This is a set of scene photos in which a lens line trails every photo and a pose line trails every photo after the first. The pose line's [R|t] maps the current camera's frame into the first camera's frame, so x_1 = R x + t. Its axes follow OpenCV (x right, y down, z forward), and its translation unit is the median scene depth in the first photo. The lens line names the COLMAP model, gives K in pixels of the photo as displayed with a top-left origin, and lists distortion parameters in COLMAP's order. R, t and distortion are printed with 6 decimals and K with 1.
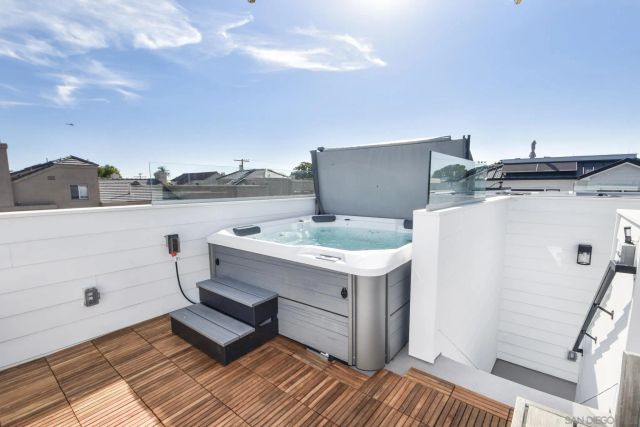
lens RADIAL K [[304.6, 0, 320.3], [0, 304.6, 221.5], [0, 0, 1]] dist [0.022797, -0.018833]
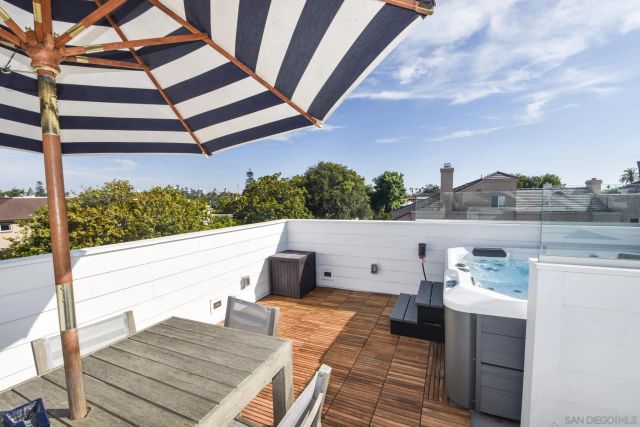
lens RADIAL K [[287.9, 0, 316.0], [0, 287.9, 222.3], [0, 0, 1]] dist [0.035688, -0.023954]
pose [[0.231216, 0.091055, -0.968632, 0.154139], [-0.100745, 0.992499, 0.069251, -0.021833], [0.967672, 0.081573, 0.238655, 0.042296]]
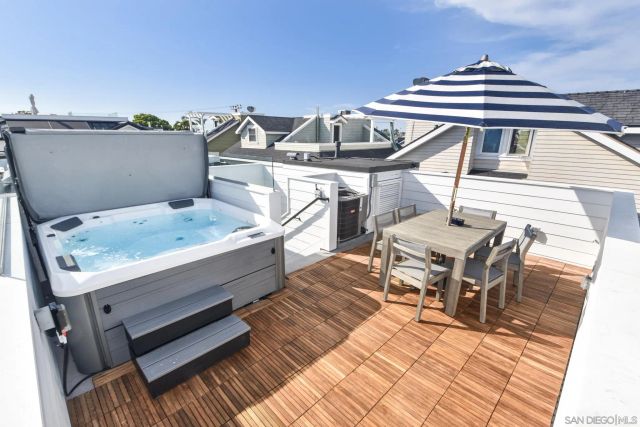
lens RADIAL K [[287.9, 0, 316.0], [0, 287.9, 222.3], [0, 0, 1]] dist [0.035688, -0.023954]
pose [[0.113167, -0.286122, 0.951487, -0.206208], [0.118300, 0.954707, 0.273020, -0.047361], [-0.986508, 0.081664, 0.141890, 0.086905]]
